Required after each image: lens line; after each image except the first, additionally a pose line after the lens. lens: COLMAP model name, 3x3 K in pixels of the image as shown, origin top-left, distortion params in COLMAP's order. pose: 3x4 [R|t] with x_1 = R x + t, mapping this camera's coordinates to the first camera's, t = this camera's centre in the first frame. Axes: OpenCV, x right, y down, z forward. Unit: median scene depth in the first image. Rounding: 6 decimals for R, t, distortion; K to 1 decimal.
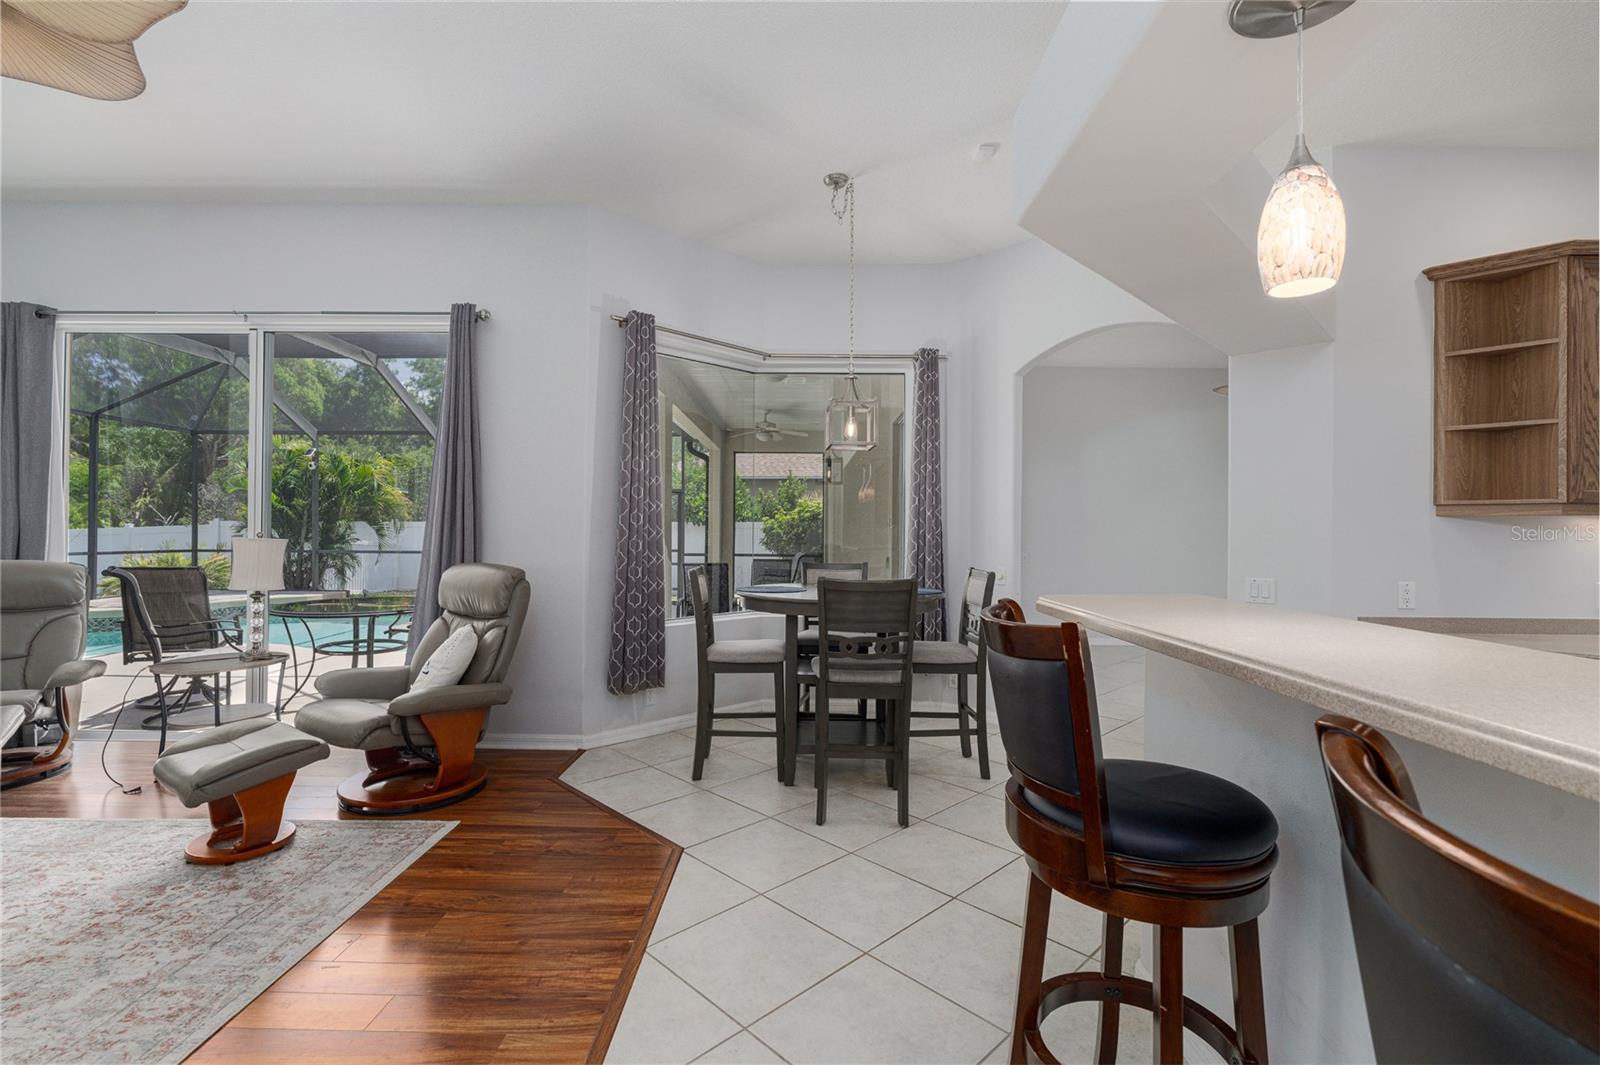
lens RADIAL K [[714.6, 0, 797.2], [0, 714.6, 527.7], [0, 0, 1]] dist [-0.008163, 0.003265]
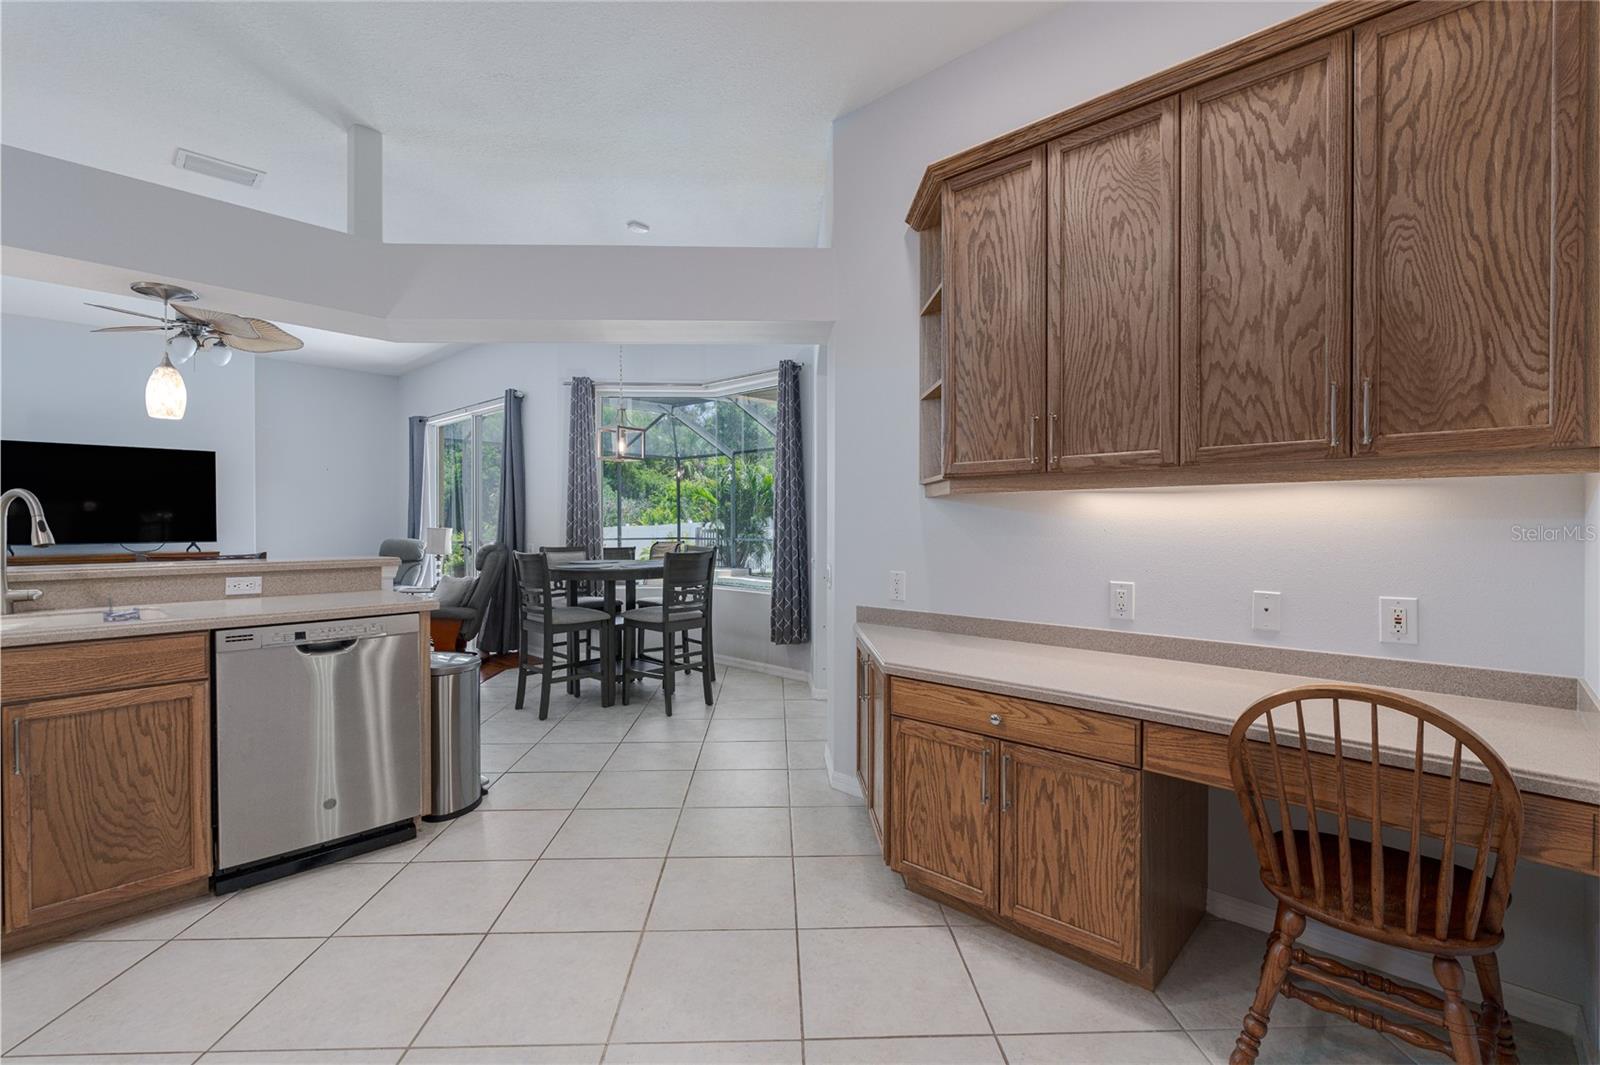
lens RADIAL K [[714.6, 0, 795.1], [0, 714.6, 527.8], [0, 0, 1]] dist [-0.008163, 0.003265]
pose [[0.737796, -0.003943, -0.675012, 1.204019], [0.010672, 0.999926, 0.005824, 0.013866], [0.674939, -0.011501, 0.737784, 0.200247]]
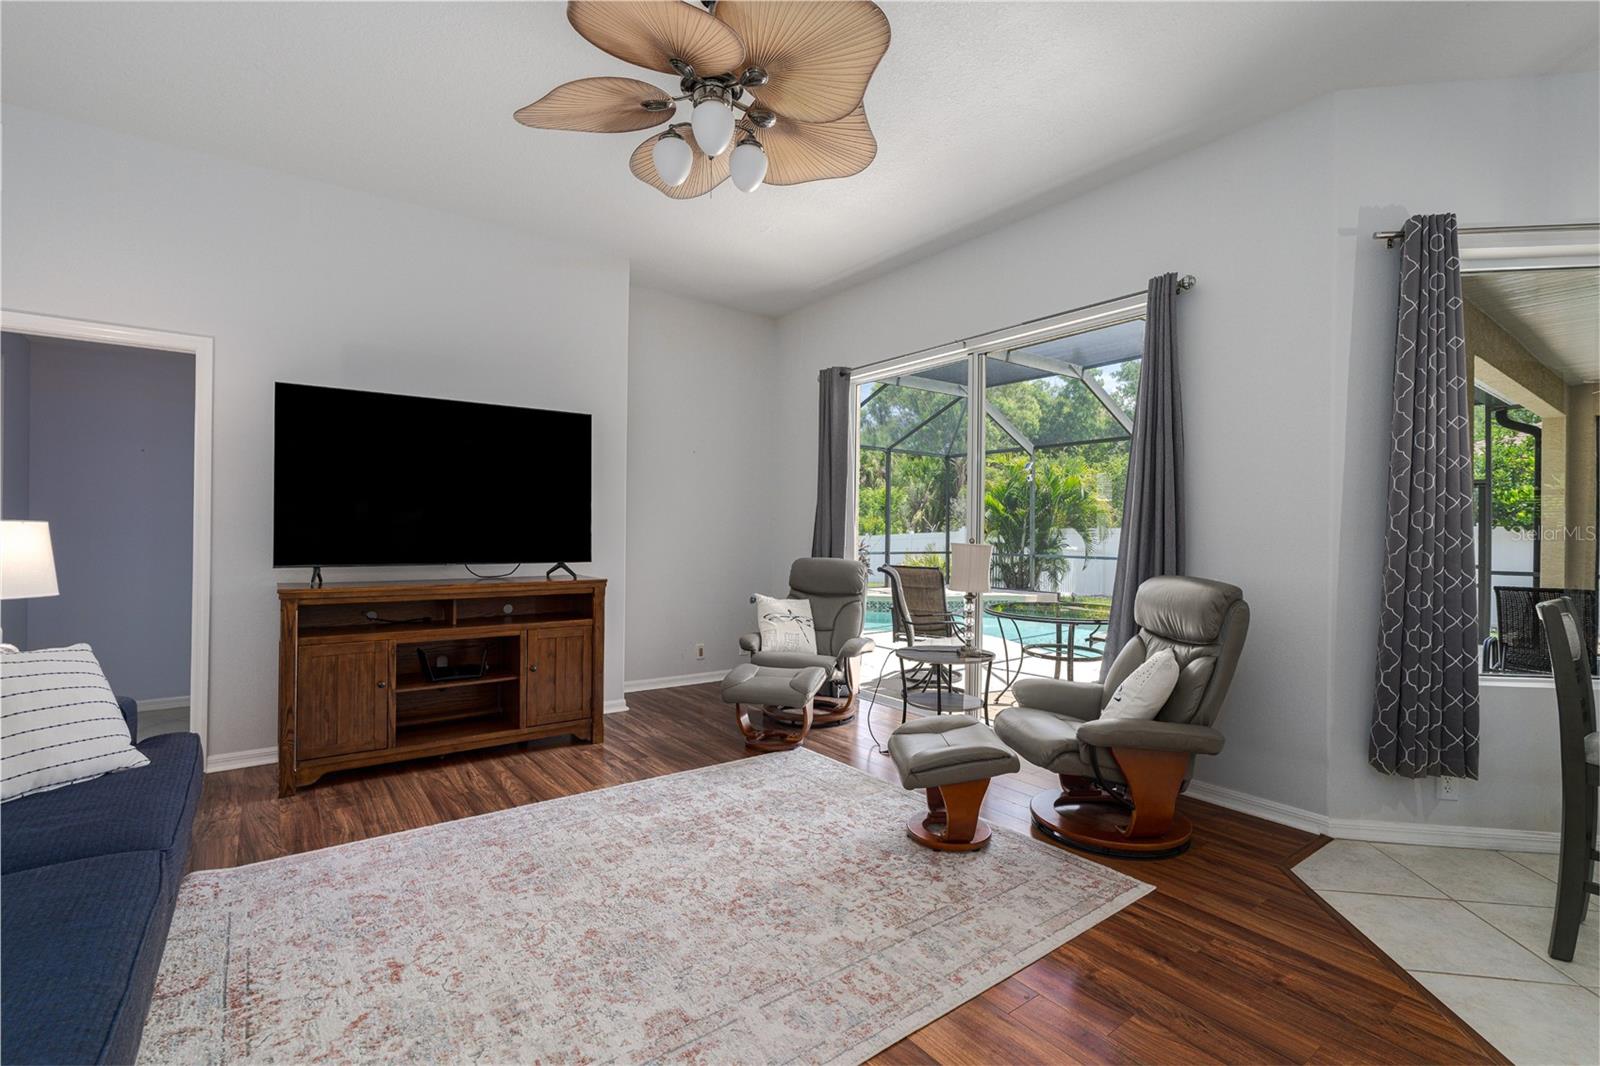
lens RADIAL K [[714.6, 0, 797.6], [0, 714.6, 532.8], [0, 0, 1]] dist [-0.008163, 0.003265]
pose [[0.606108, -0.001743, -0.795381, -0.049246], [0.000301, 0.999998, -0.001962, -0.000030], [0.795383, 0.000949, 0.606107, 0.123701]]
